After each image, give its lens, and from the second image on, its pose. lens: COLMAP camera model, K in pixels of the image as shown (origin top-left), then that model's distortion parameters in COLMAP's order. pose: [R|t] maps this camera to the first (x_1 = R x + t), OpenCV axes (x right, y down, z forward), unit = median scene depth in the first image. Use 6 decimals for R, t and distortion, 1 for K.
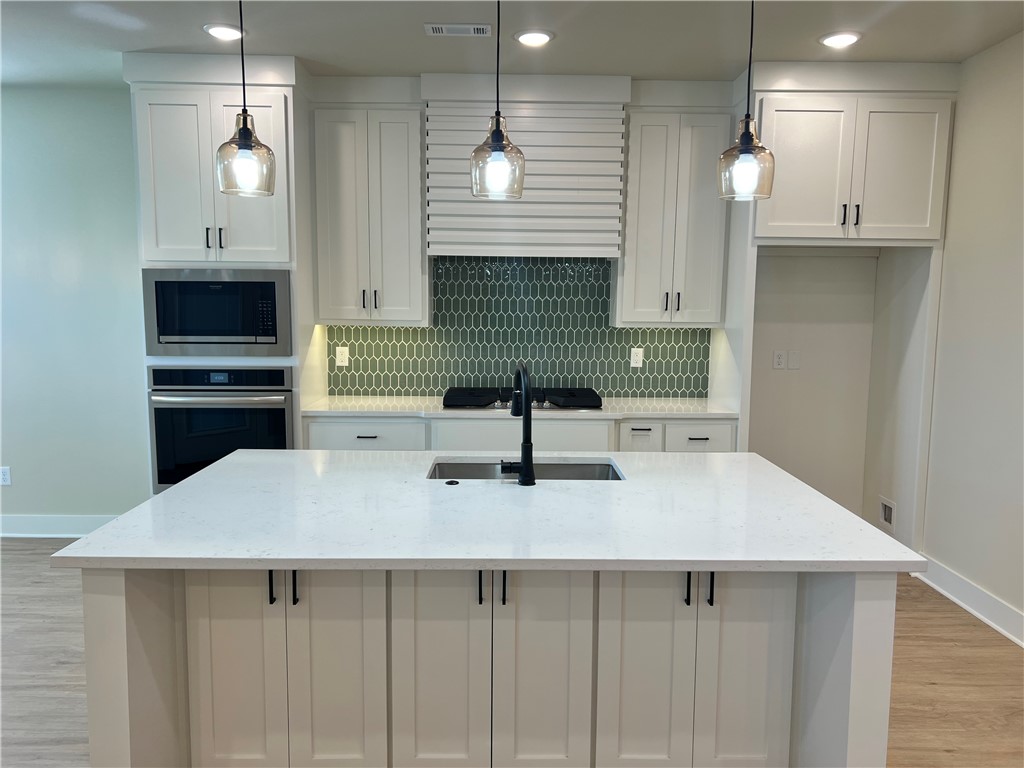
lens RADIAL K [[754.3, 0, 506.1], [0, 754.3, 389.0], [0, 0, 1]] dist [0.089133, -0.145163]
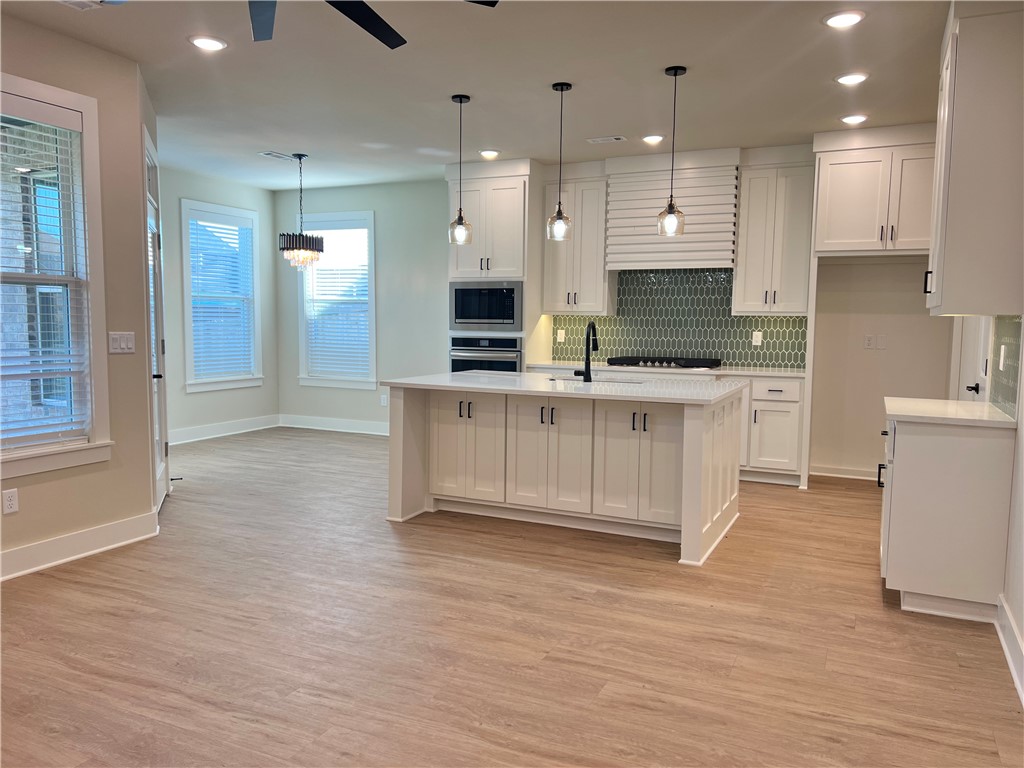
lens RADIAL K [[754.3, 0, 506.1], [0, 754.3, 389.0], [0, 0, 1]] dist [0.089133, -0.145163]
pose [[0.899023, 0.042923, -0.435793, 0.431697], [-0.055701, 0.998310, -0.016580, 0.116959], [0.434345, 0.039180, 0.899894, -0.539484]]
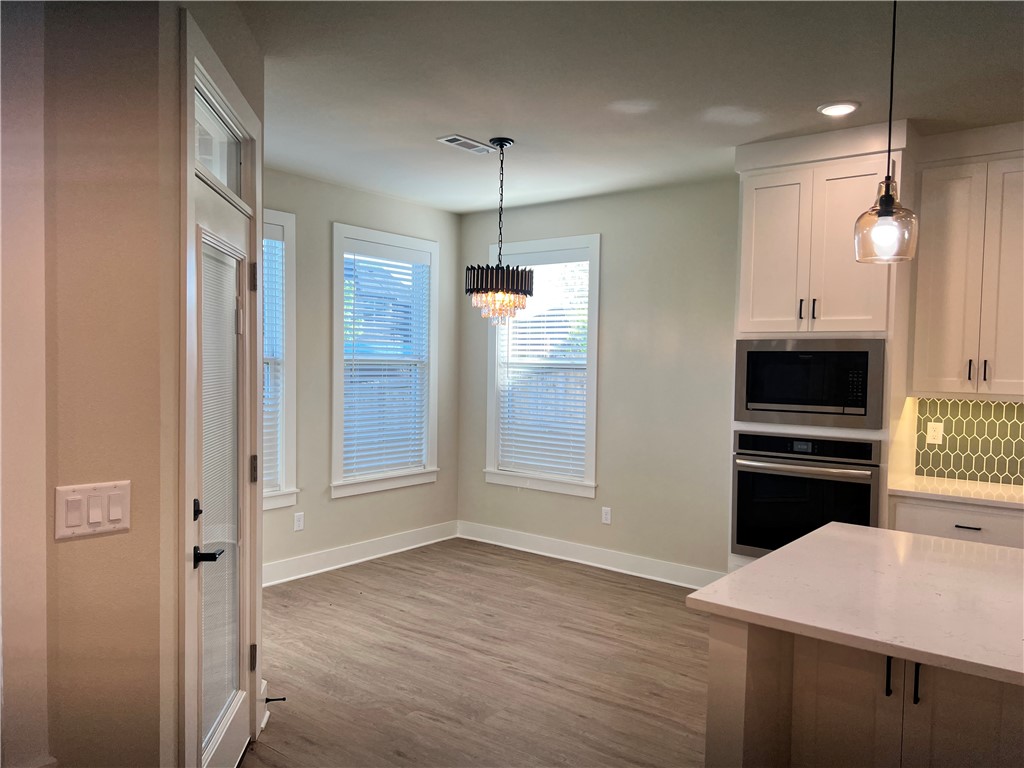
lens RADIAL K [[754.9, 0, 507.4], [0, 754.9, 393.2], [0, 0, 1]] dist [0.007604, -0.003126]
pose [[0.775895, 0.030947, -0.630103, -0.053320], [-0.085370, 0.994759, -0.056265, 0.004275], [0.625059, 0.097448, 0.774471, -0.018194]]
